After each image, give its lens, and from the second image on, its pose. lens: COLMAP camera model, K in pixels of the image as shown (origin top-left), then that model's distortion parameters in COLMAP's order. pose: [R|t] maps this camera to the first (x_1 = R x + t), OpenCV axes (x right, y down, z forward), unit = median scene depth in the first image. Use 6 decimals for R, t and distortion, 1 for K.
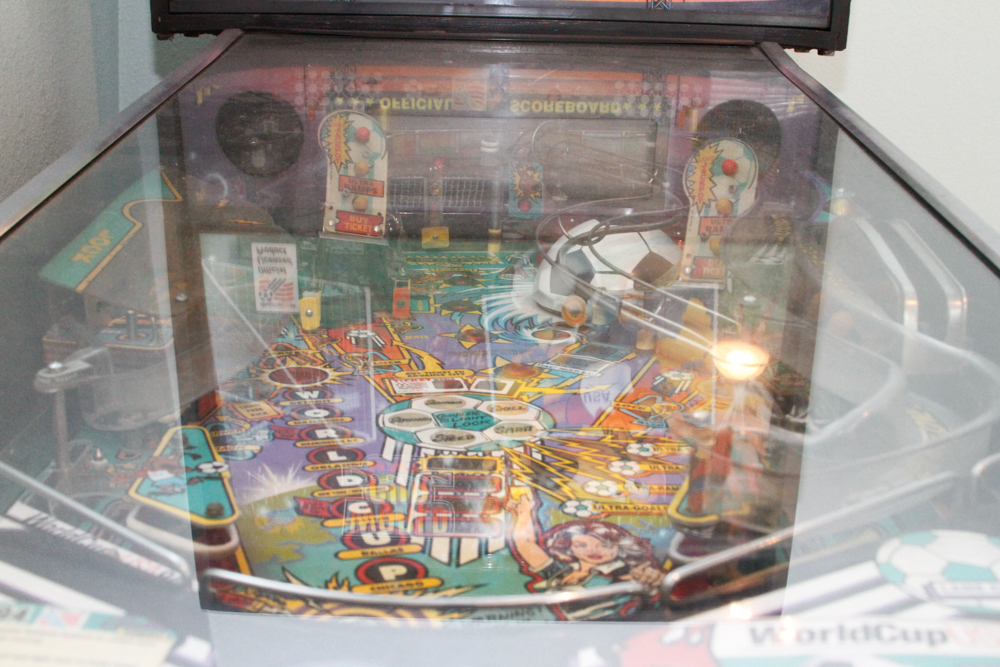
lens RADIAL K [[1293.7, 0, 499.9], [0, 1293.7, 402.7], [0, 0, 1]] dist [-0.128726, 0.011298]
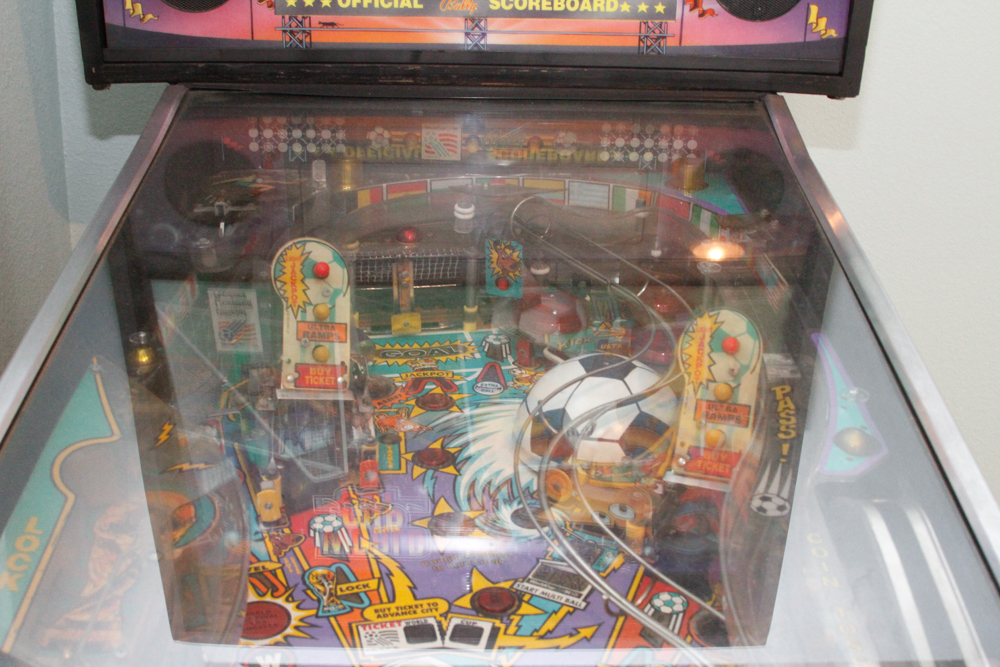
lens RADIAL K [[1293.7, 0, 499.9], [0, 1293.7, 402.7], [0, 0, 1]] dist [-0.128726, 0.011298]
pose [[0.999866, -0.008676, 0.013902, 0.004281], [0.006251, 0.986137, 0.165813, -0.267836], [-0.015148, -0.165704, 0.986059, 0.096810]]
